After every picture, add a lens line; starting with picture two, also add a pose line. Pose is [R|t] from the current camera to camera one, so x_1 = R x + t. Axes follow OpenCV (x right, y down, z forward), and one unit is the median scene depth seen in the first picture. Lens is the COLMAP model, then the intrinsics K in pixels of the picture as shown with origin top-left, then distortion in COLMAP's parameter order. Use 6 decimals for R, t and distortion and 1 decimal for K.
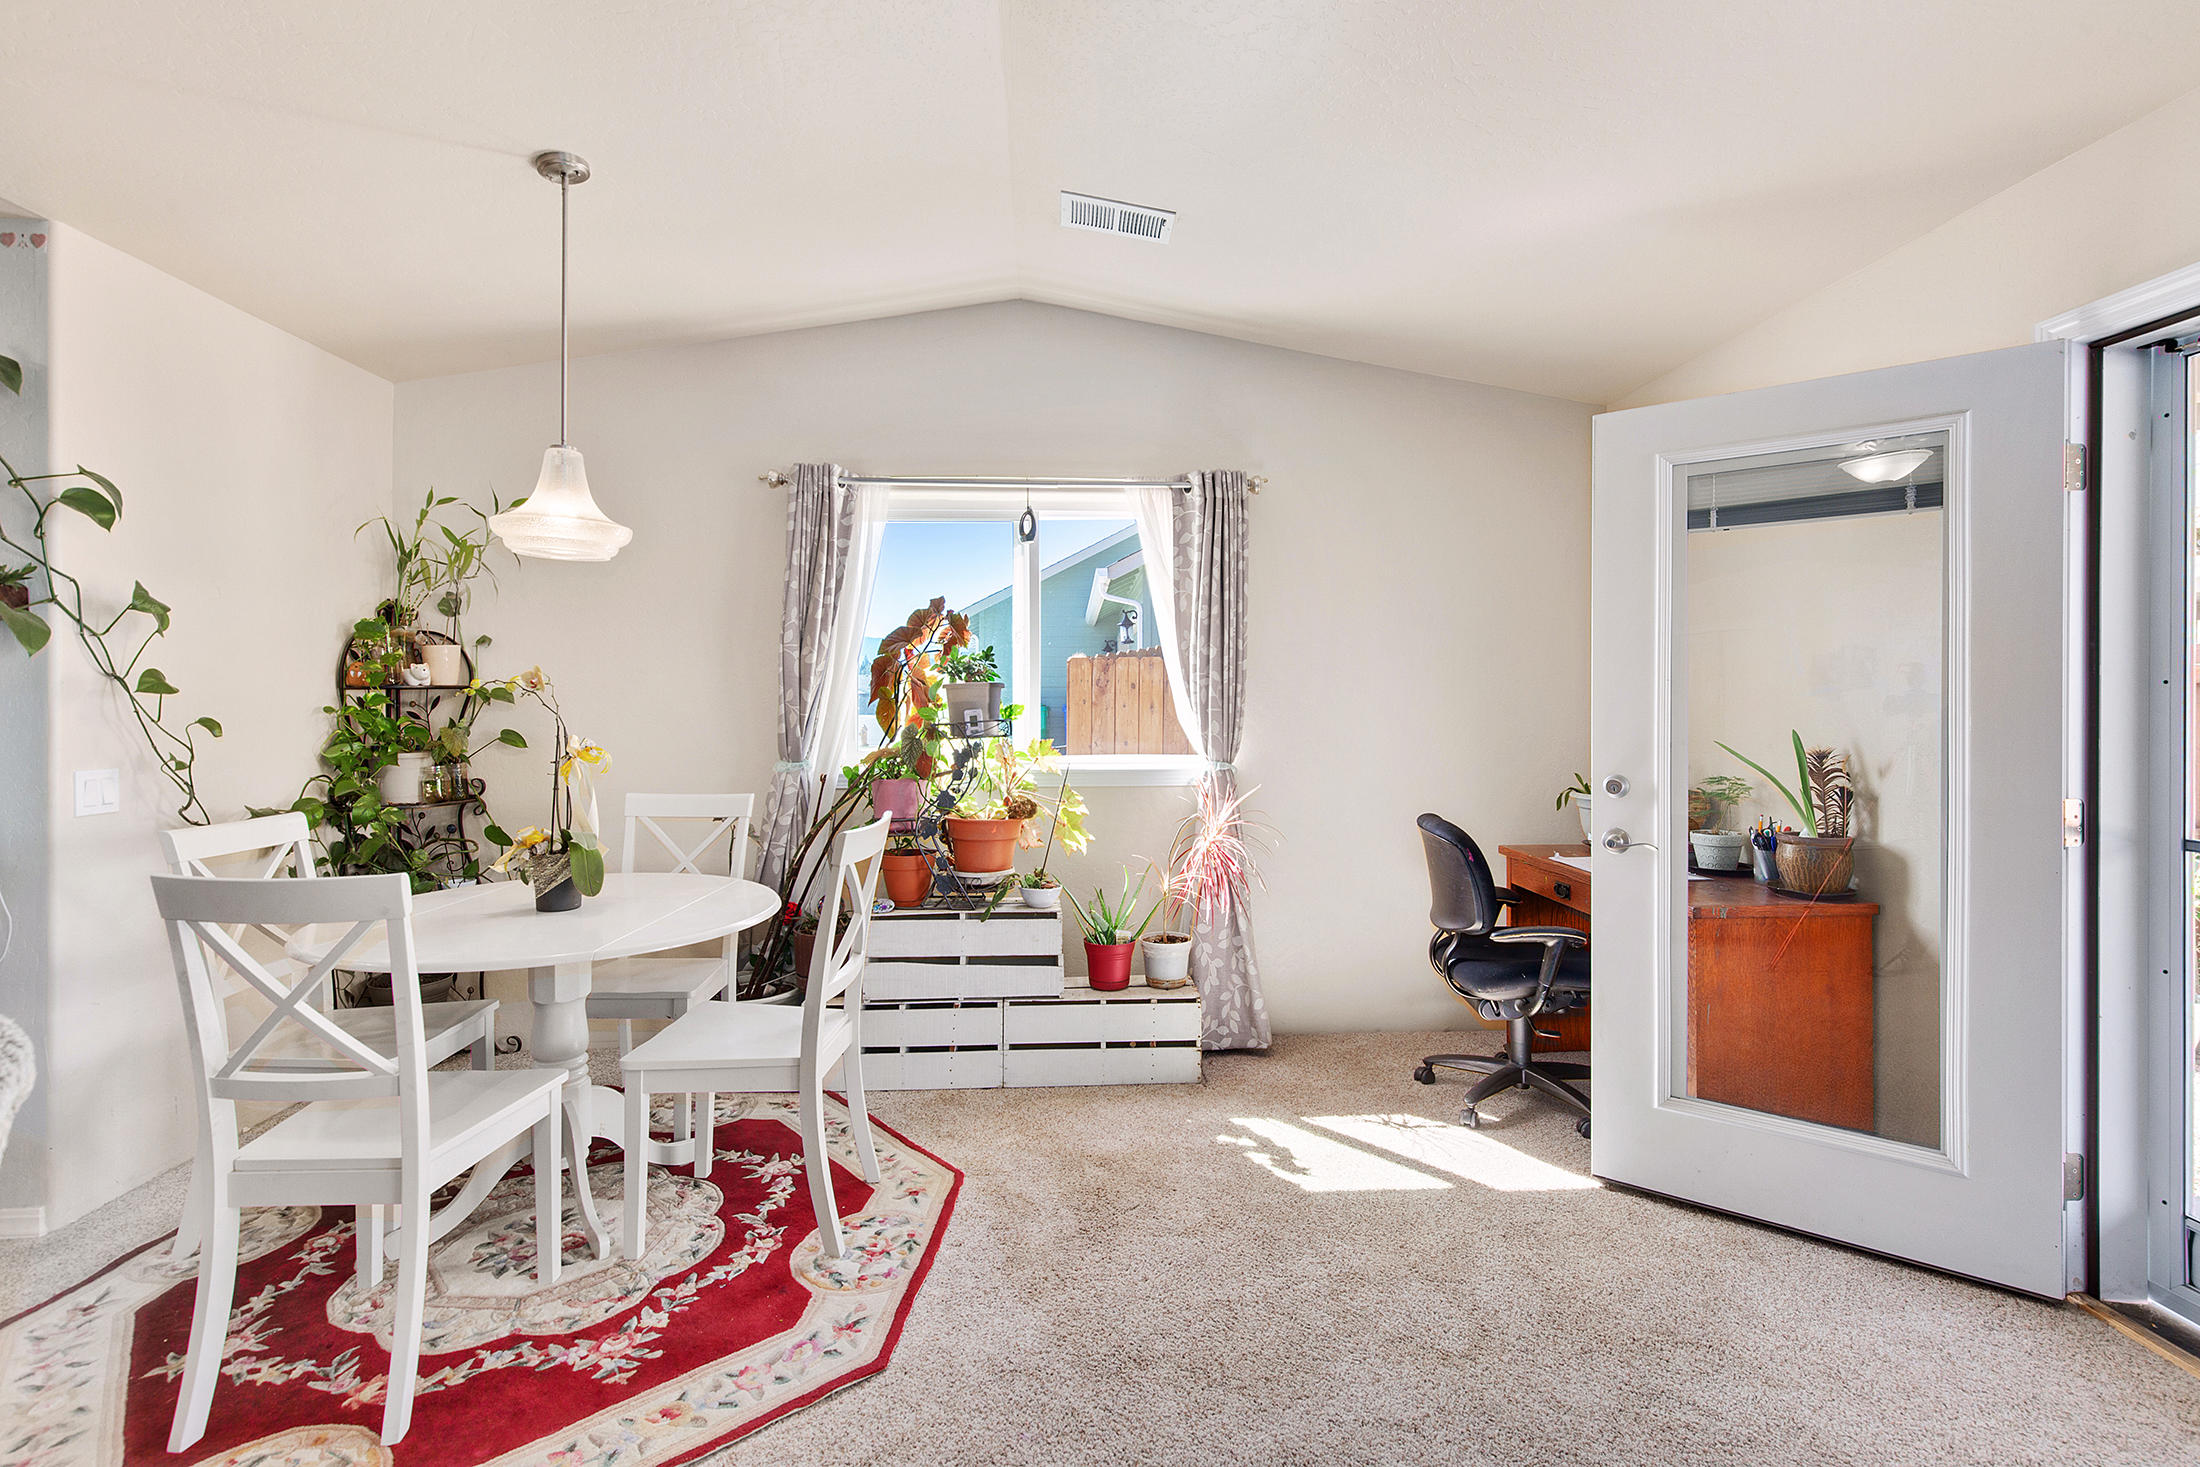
lens RADIAL K [[990.7, 0, 1108.1], [0, 990.7, 706.4], [0, 0, 1]] dist [0.004133, 0.000171]
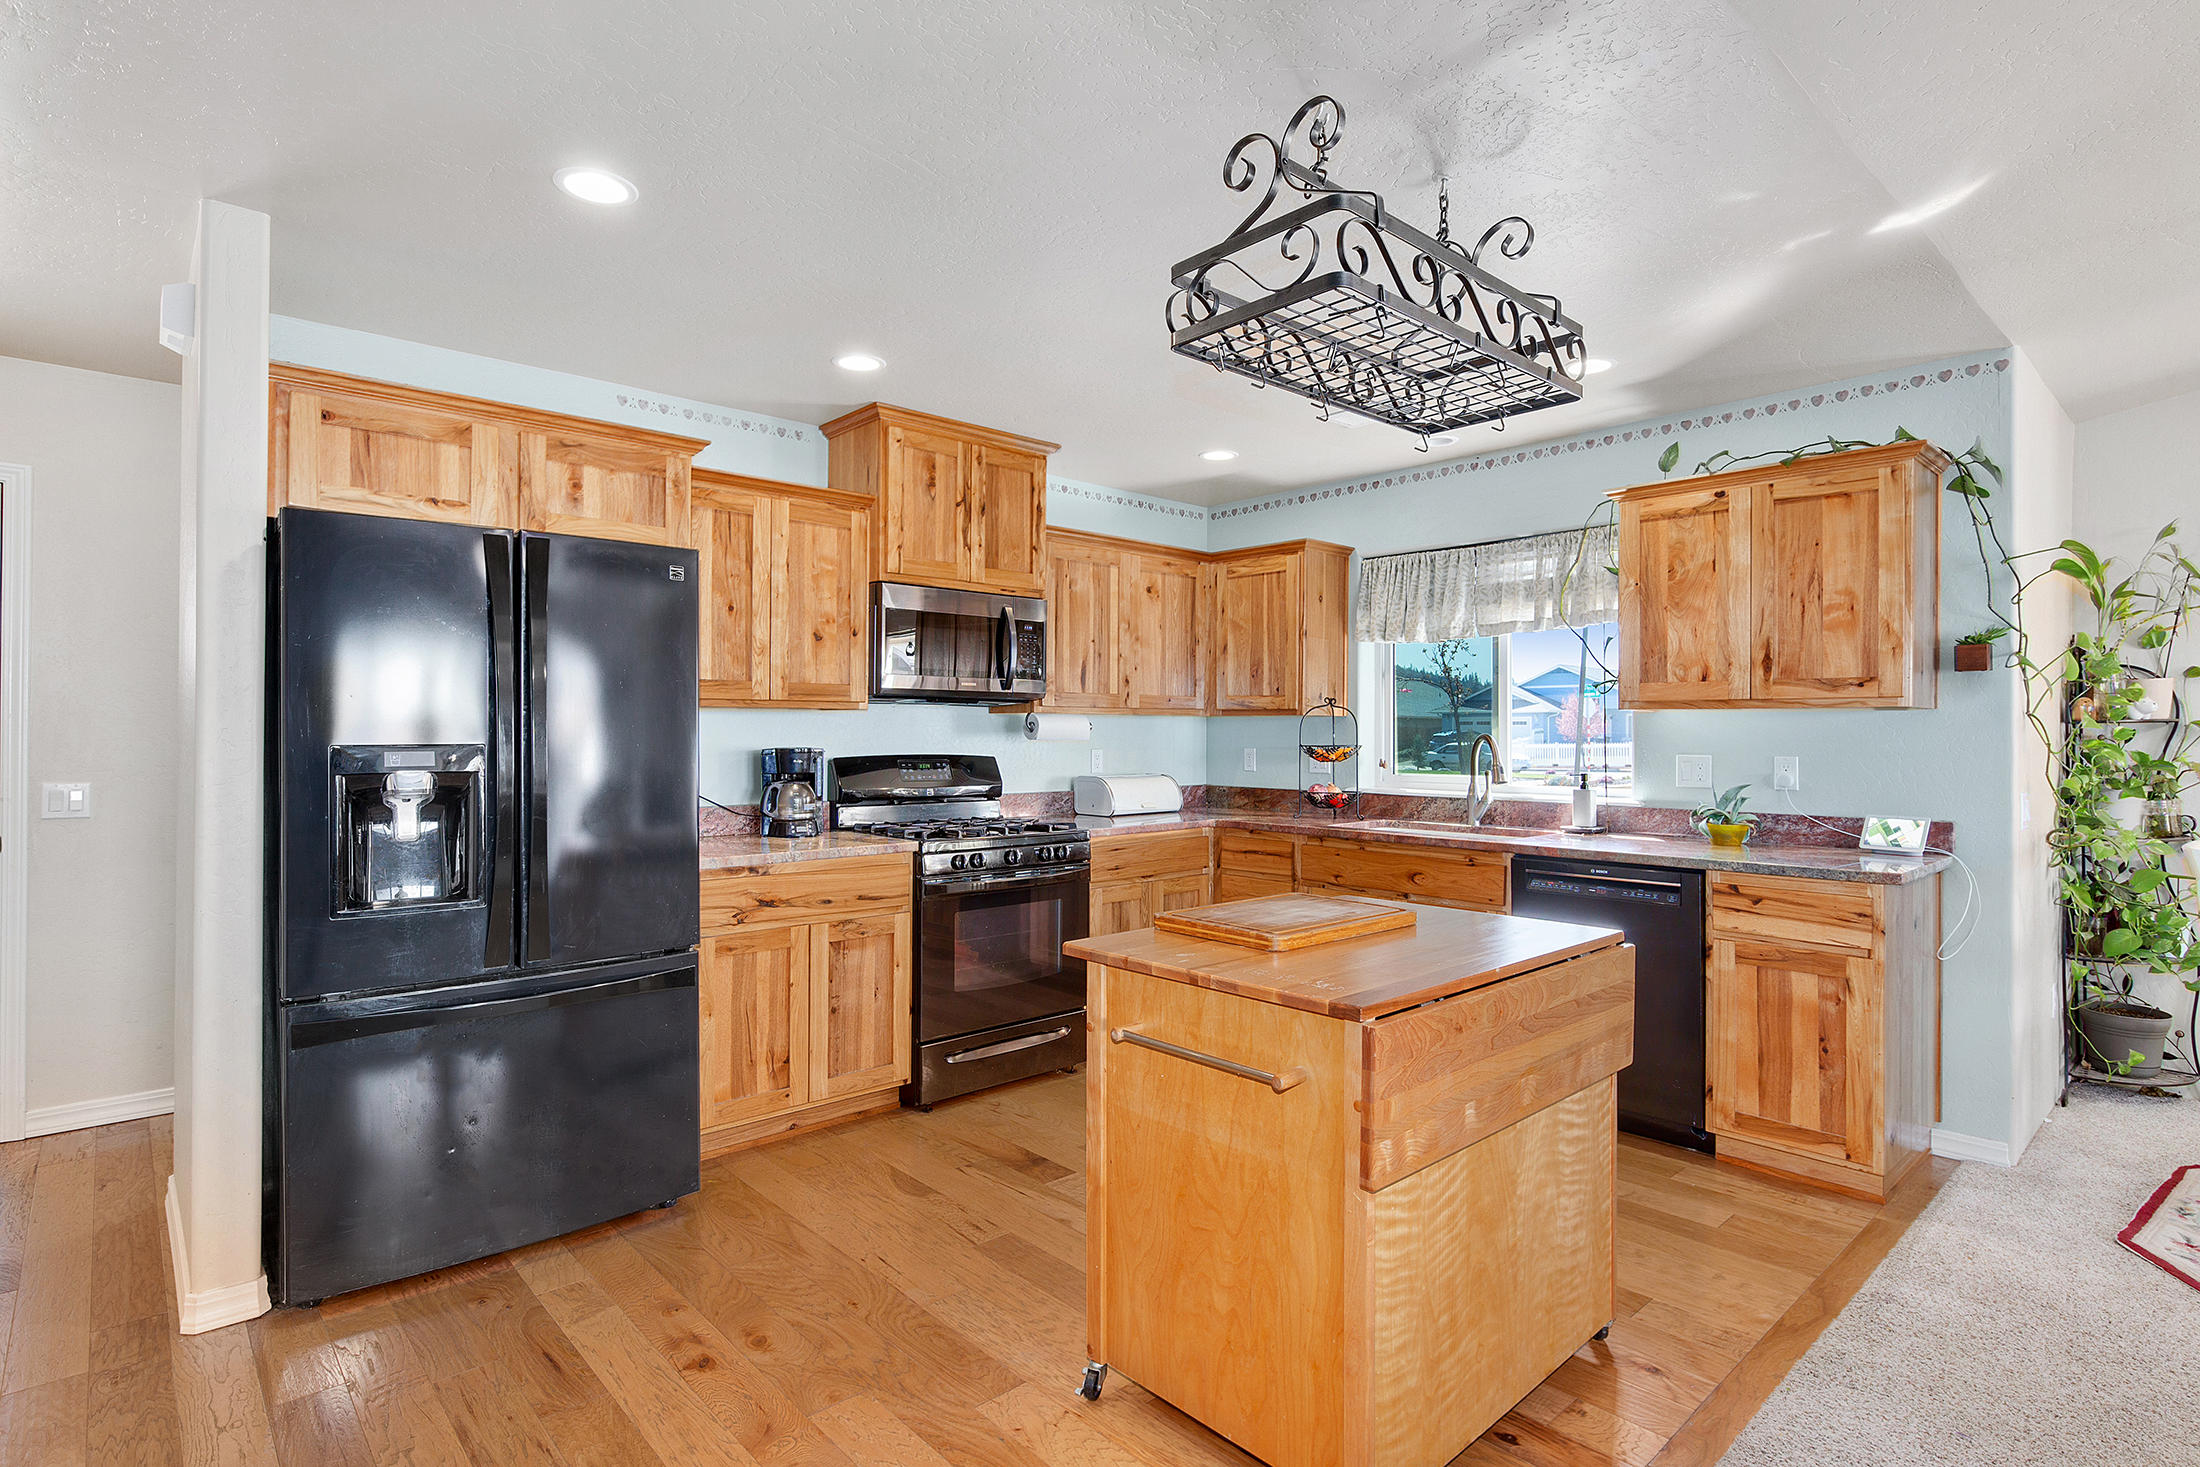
lens RADIAL K [[1096.9, 0, 1110.5], [0, 1096.9, 730.0], [0, 0, 1]] dist [-0.009802, 0.000351]
pose [[0.634961, 0.000684, -0.772544, -0.524476], [-0.006639, 0.999968, -0.004572, 0.001298], [0.772516, 0.008032, 0.634944, -0.511357]]
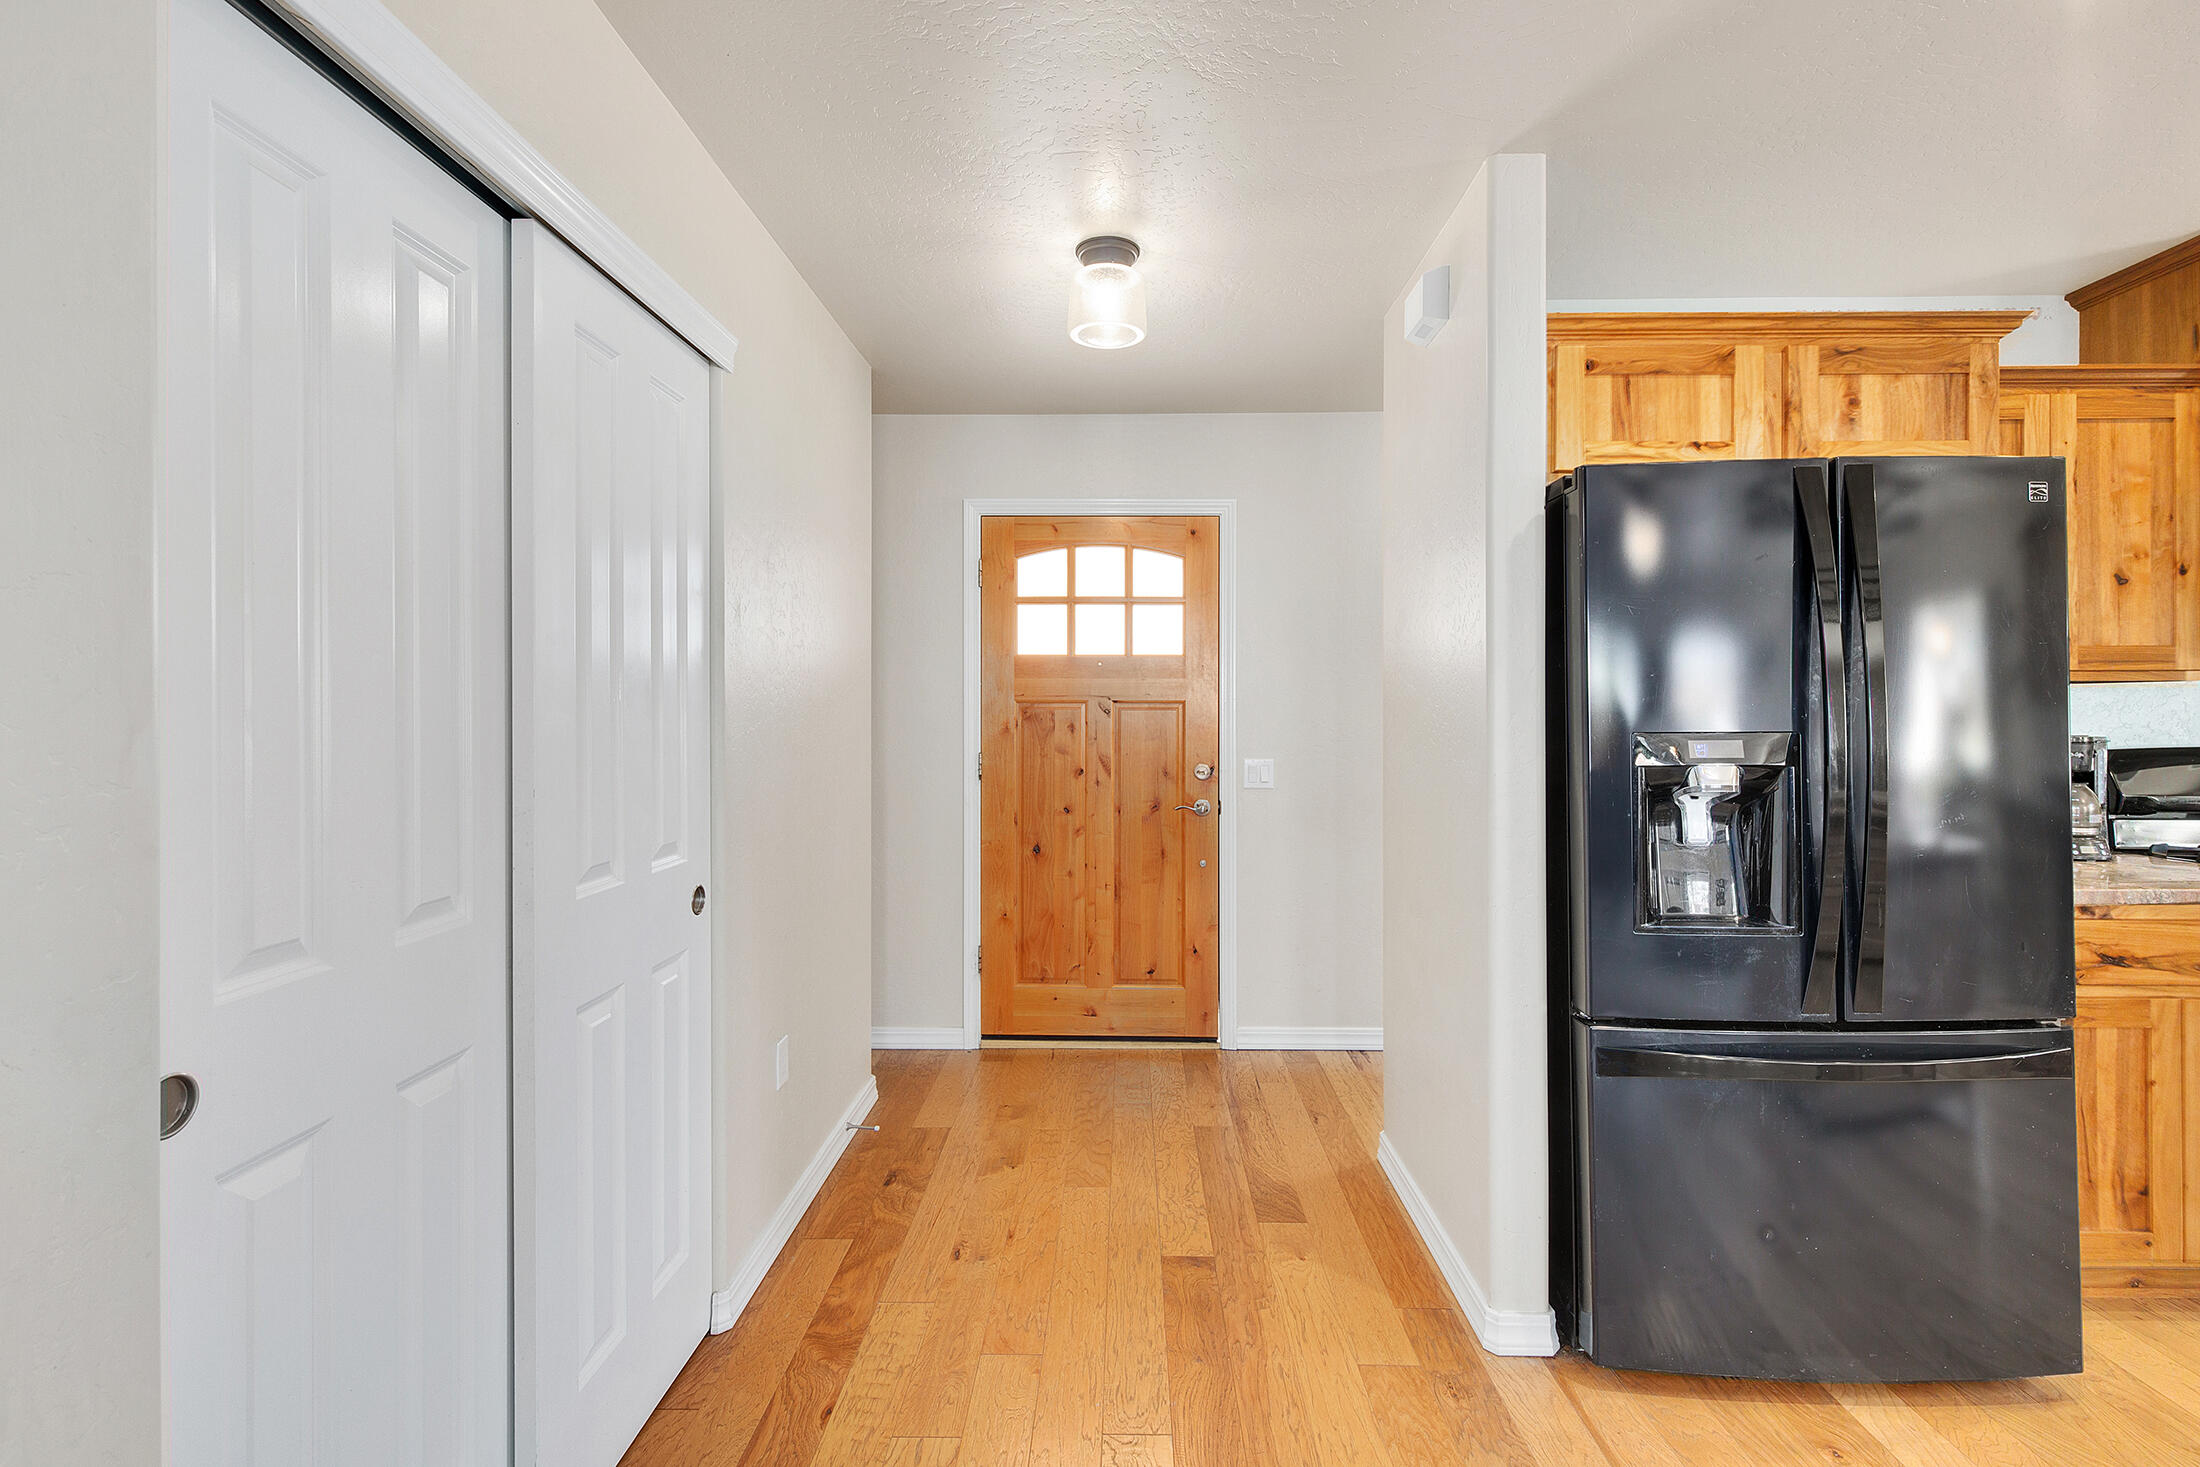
lens RADIAL K [[973.6, 0, 1121.6], [0, 973.6, 720.8], [0, 0, 1]] dist [0.007660, 0.000098]
pose [[-0.063566, 0.007980, -0.997946, -0.829669], [-0.002203, 0.999964, 0.008137, 0.000600], [0.997975, 0.002715, -0.063546, -0.707658]]
